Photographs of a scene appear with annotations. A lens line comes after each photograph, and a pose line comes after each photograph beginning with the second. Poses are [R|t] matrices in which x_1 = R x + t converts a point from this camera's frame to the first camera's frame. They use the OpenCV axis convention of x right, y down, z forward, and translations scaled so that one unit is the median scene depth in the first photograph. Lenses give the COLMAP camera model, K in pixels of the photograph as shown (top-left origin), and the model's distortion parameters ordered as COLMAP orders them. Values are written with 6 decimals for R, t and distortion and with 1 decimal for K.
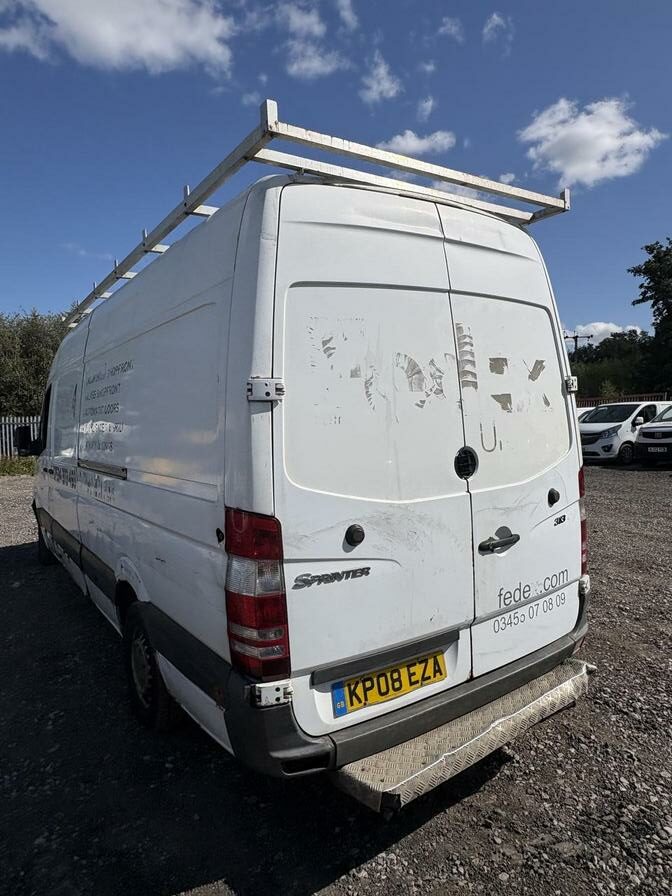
lens RADIAL K [[589.5, 0, 349.3], [0, 589.5, 446.0], [0, 0, 1]] dist [-0.000139, 0.002812]
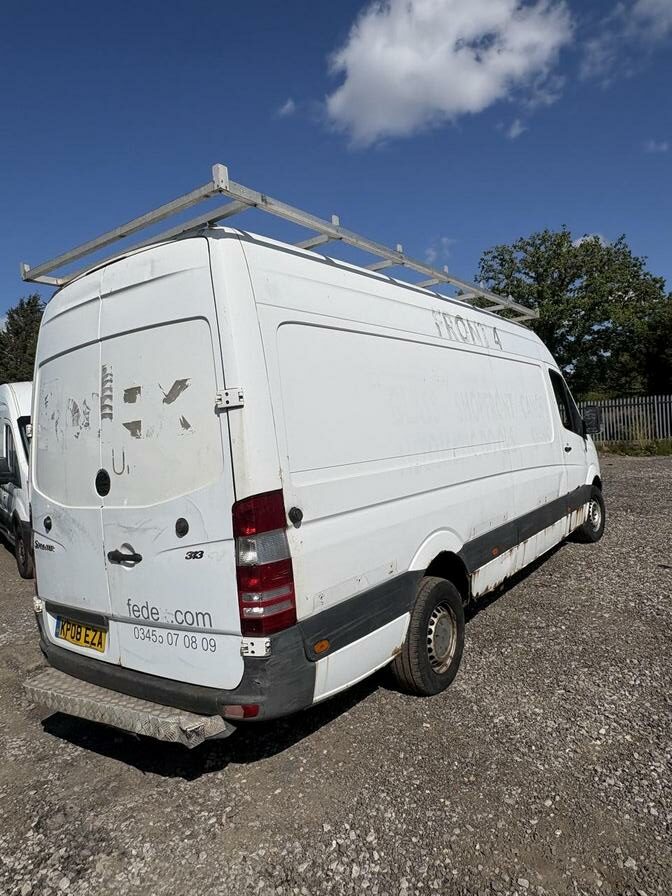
lens RADIAL K [[589.5, 0, 327.5], [0, 589.5, 446.9], [0, 0, 1]] dist [-0.000139, 0.002812]
pose [[0.314823, 0.031678, -0.948621, 1.510313], [0.017782, 0.999071, 0.039265, -0.084718], [0.948984, -0.029230, 0.313967, 1.085551]]
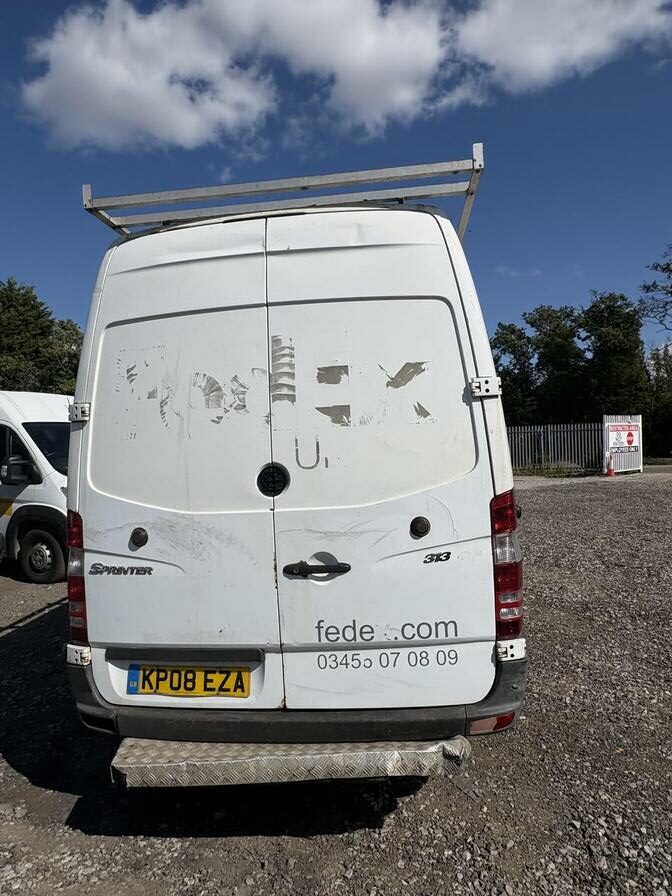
lens RADIAL K [[589.5, 0, 325.8], [0, 589.5, 443.9], [0, 0, 1]] dist [-0.000139, 0.002812]
pose [[0.745697, 0.005883, -0.666259, 0.926674], [-0.020579, 0.999687, -0.014206, -0.017963], [0.665967, 0.024305, 0.745585, 0.345648]]
